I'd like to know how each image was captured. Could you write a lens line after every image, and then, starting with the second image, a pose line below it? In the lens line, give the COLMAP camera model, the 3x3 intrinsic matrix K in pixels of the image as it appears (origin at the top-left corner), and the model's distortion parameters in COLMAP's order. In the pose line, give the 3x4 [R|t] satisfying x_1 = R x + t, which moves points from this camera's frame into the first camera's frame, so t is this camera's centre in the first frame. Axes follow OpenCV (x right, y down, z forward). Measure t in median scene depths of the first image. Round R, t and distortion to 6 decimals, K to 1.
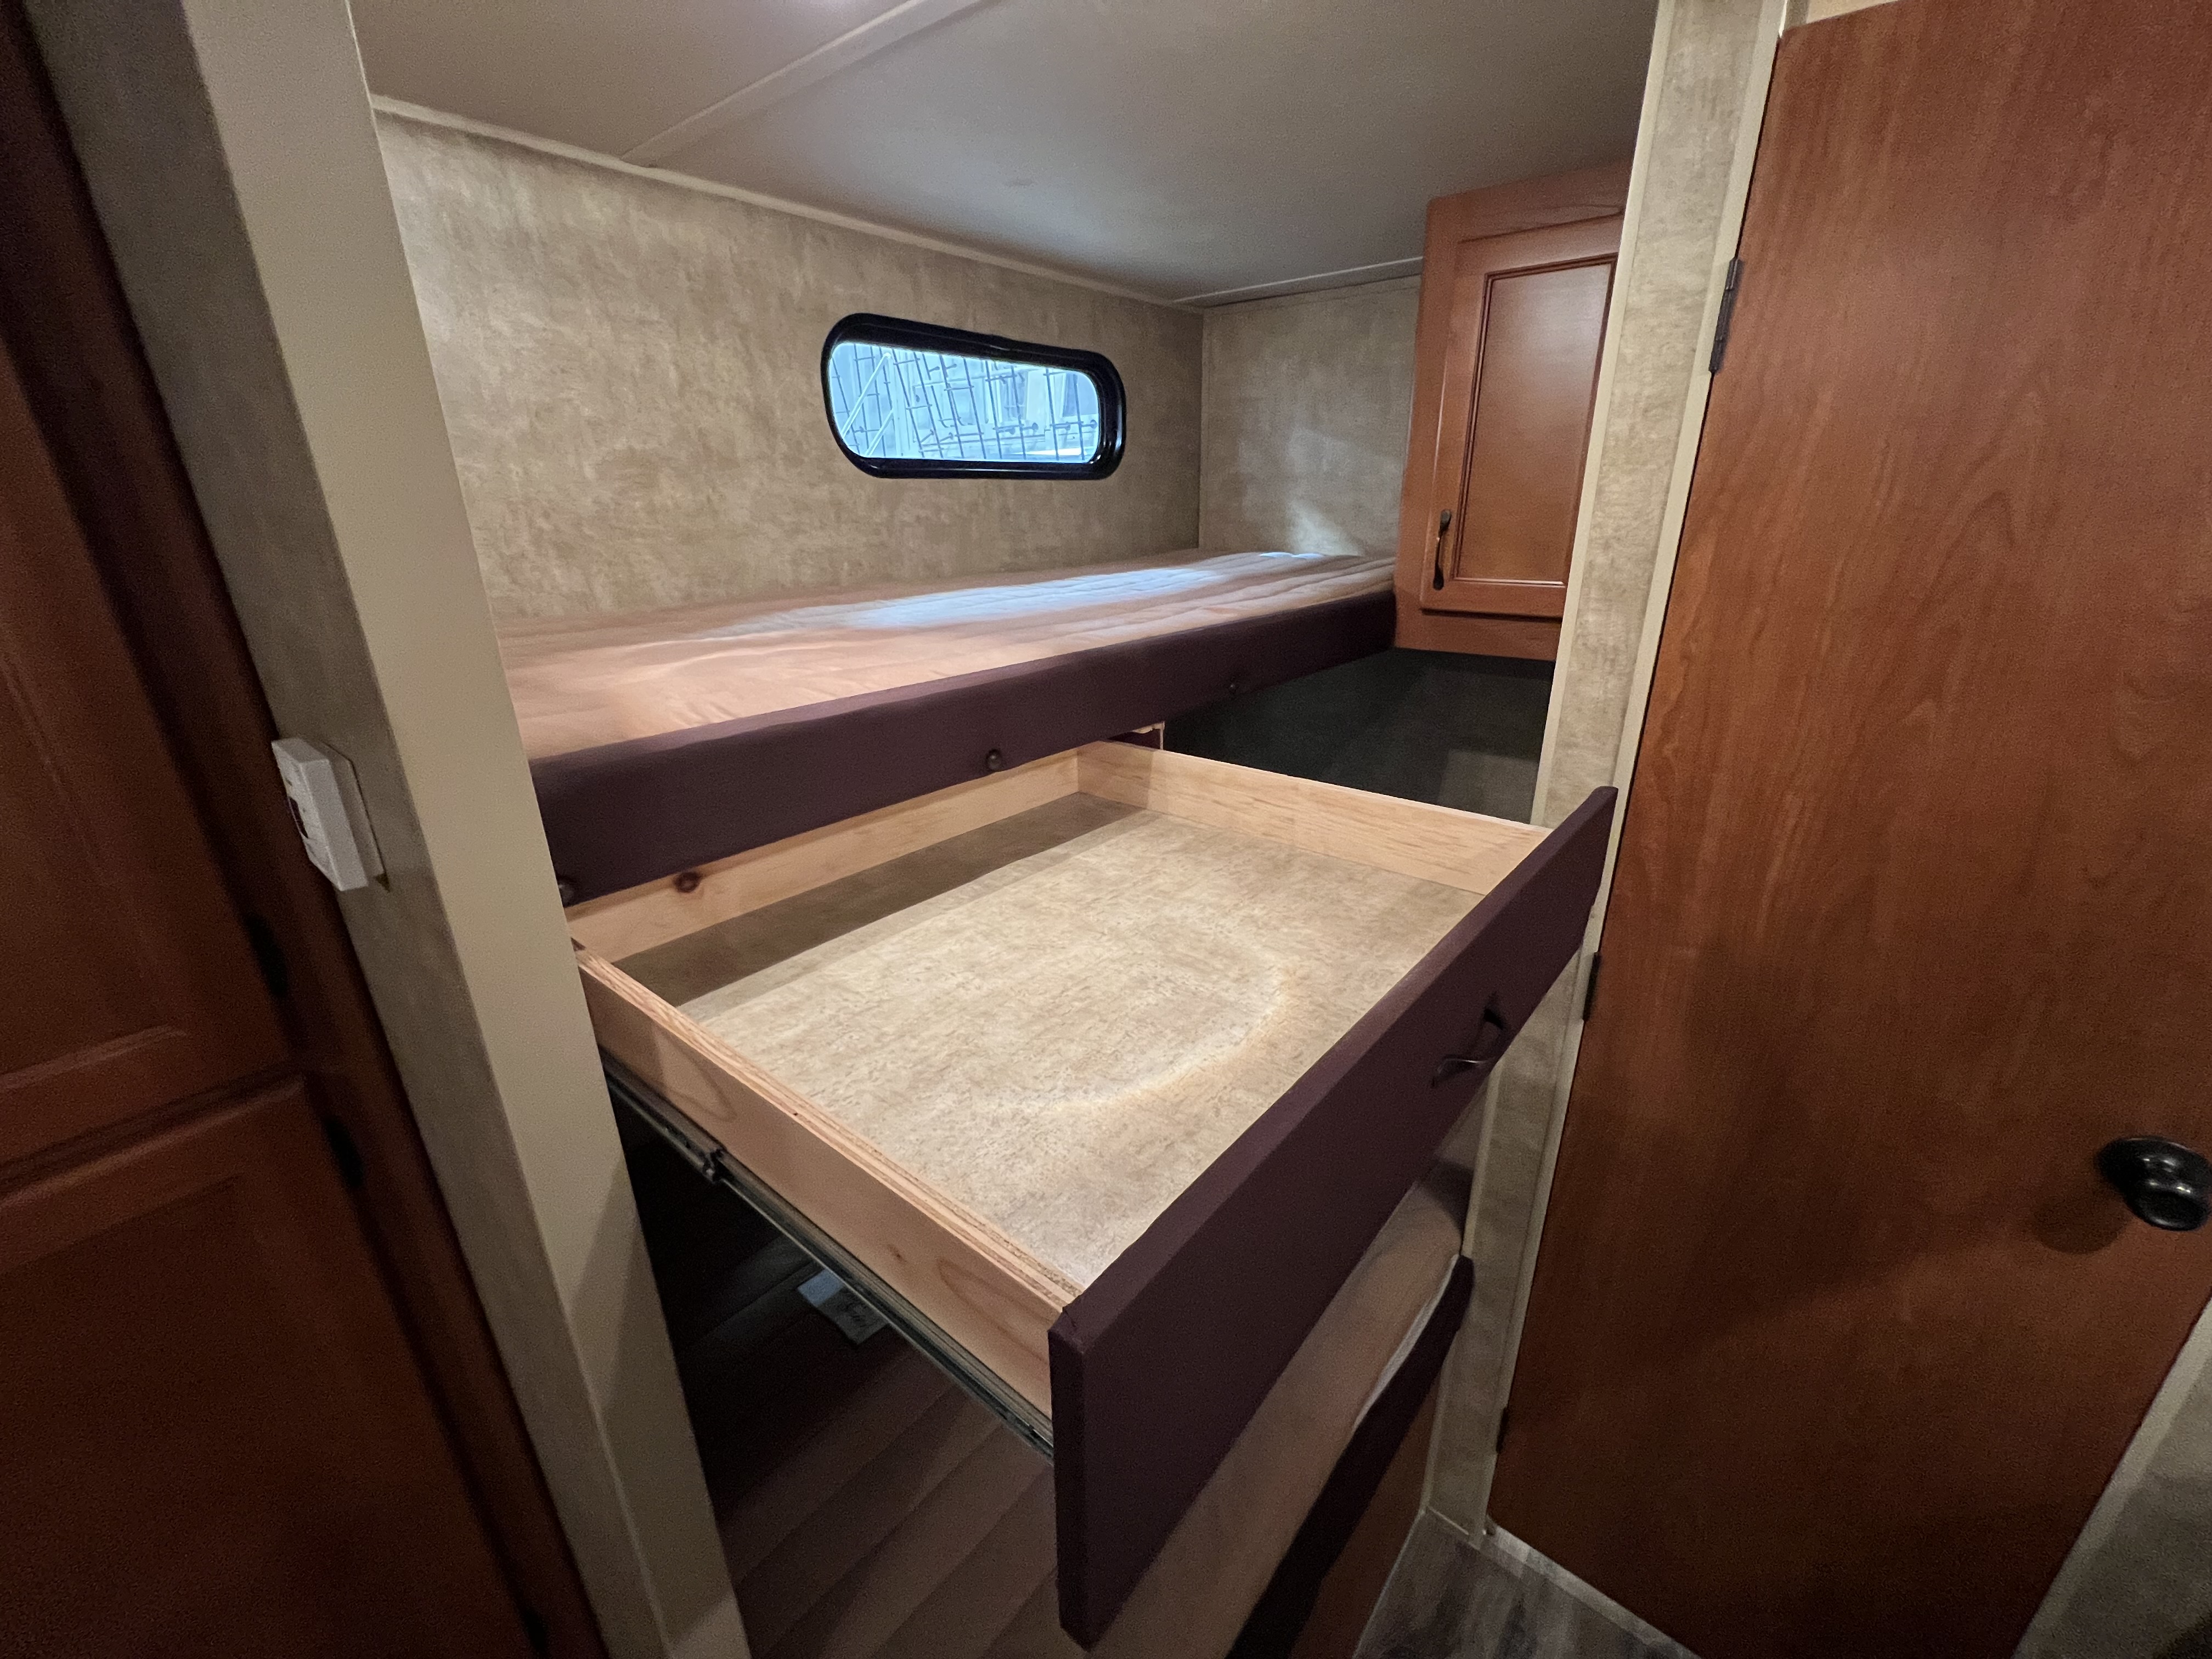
lens RADIAL K [[890.2, 0, 1102.2], [0, 890.2, 825.4], [0, 0, 1]] dist [-0.001423, -0.000135]
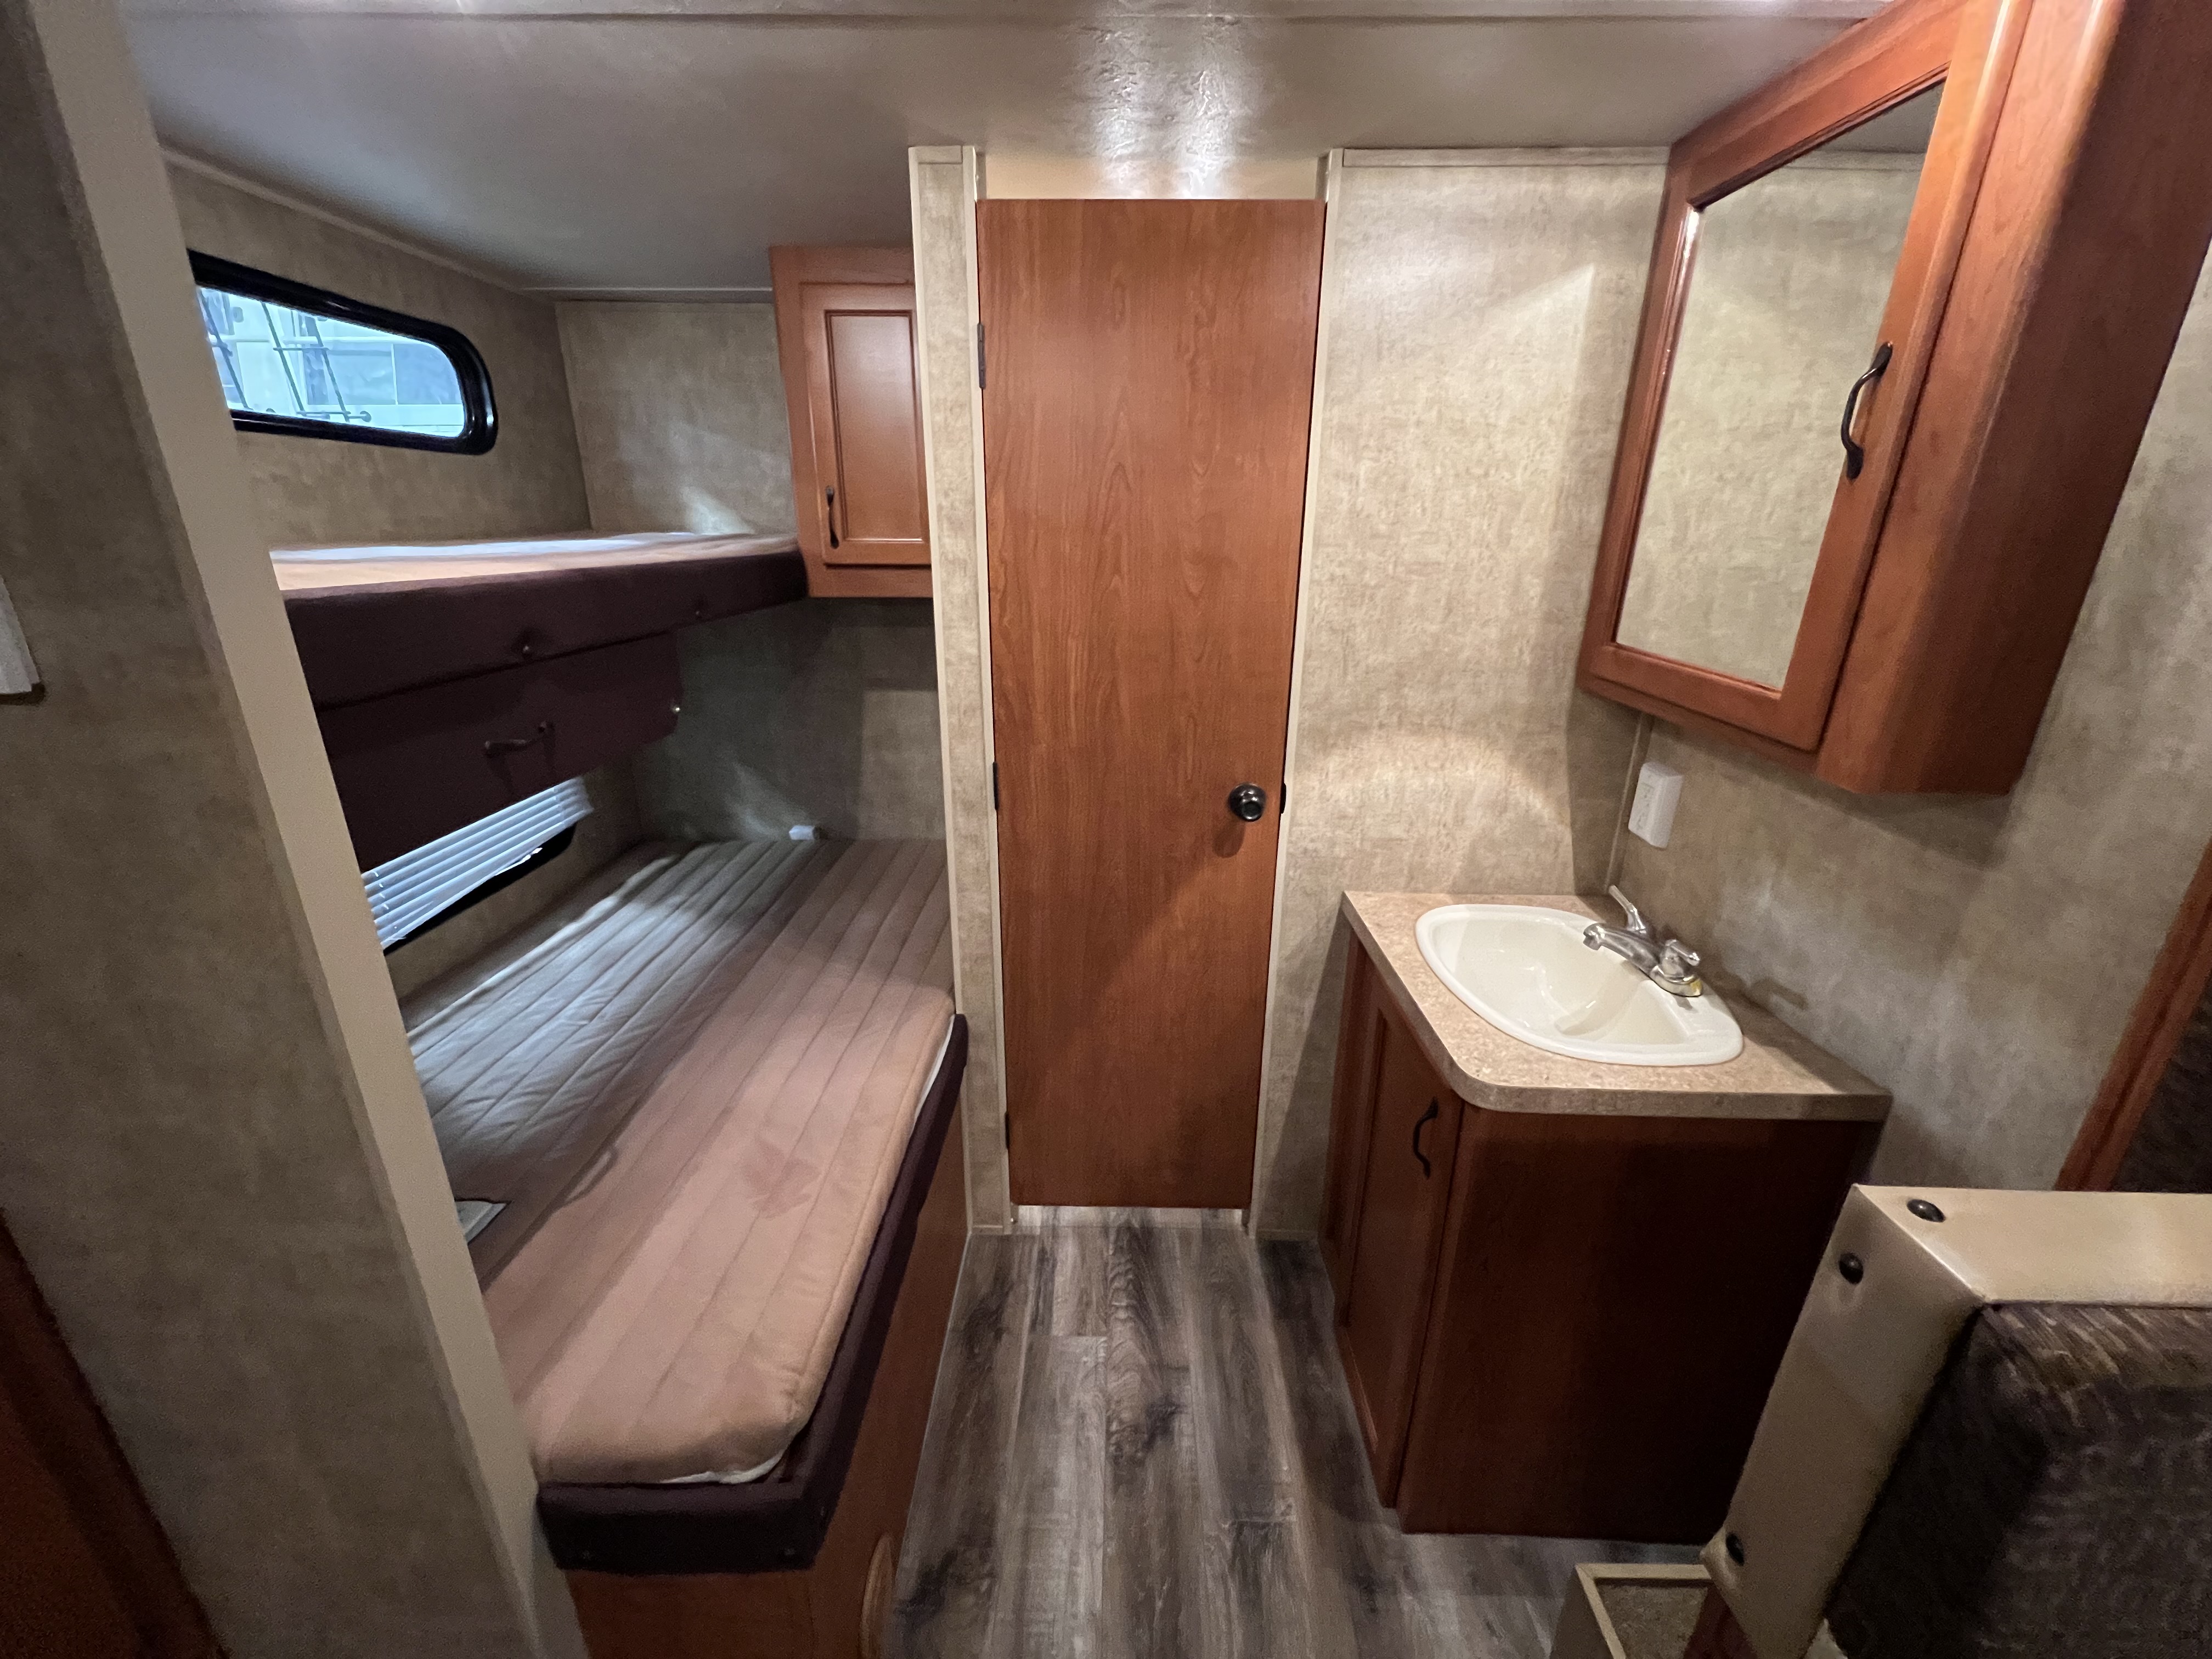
lens RADIAL K [[886.1, 0, 1100.8], [0, 886.1, 825.6], [0, 0, 1]] dist [-0.001792, 0.000522]
pose [[0.783527, -0.182721, 0.593884, -0.175170], [0.198219, 0.979349, 0.039802, 0.171673], [-0.588892, 0.086533, 0.803566, -0.252712]]
